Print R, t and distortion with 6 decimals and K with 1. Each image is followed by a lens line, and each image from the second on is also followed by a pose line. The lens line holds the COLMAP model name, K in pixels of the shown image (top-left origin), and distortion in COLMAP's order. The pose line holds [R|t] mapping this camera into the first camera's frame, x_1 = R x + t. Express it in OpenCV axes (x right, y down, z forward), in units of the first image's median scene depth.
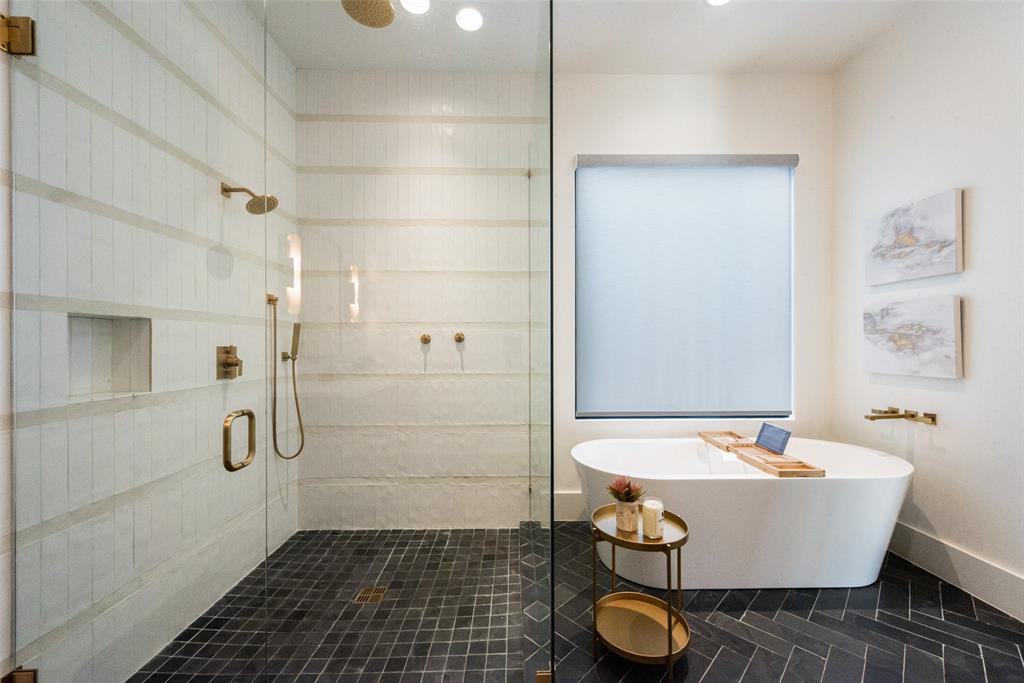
lens RADIAL K [[405.6, 0, 513.3], [0, 405.6, 344.0], [0, 0, 1]] dist [0.001423, -0.000668]
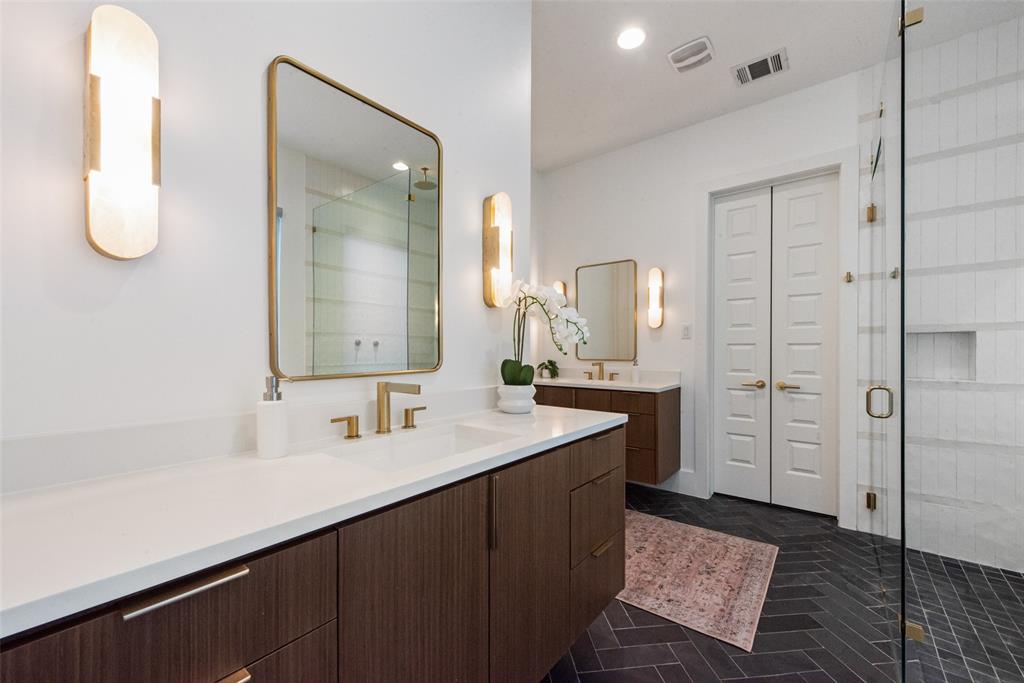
lens RADIAL K [[405.6, 0, 513.7], [0, 405.6, 348.4], [0, 0, 1]] dist [0.001423, -0.000668]
pose [[-0.631774, 0.000895, -0.775152, 1.305834], [0.006954, 0.999966, -0.004514, -0.006284], [0.775121, -0.008242, -0.631759, 0.644165]]
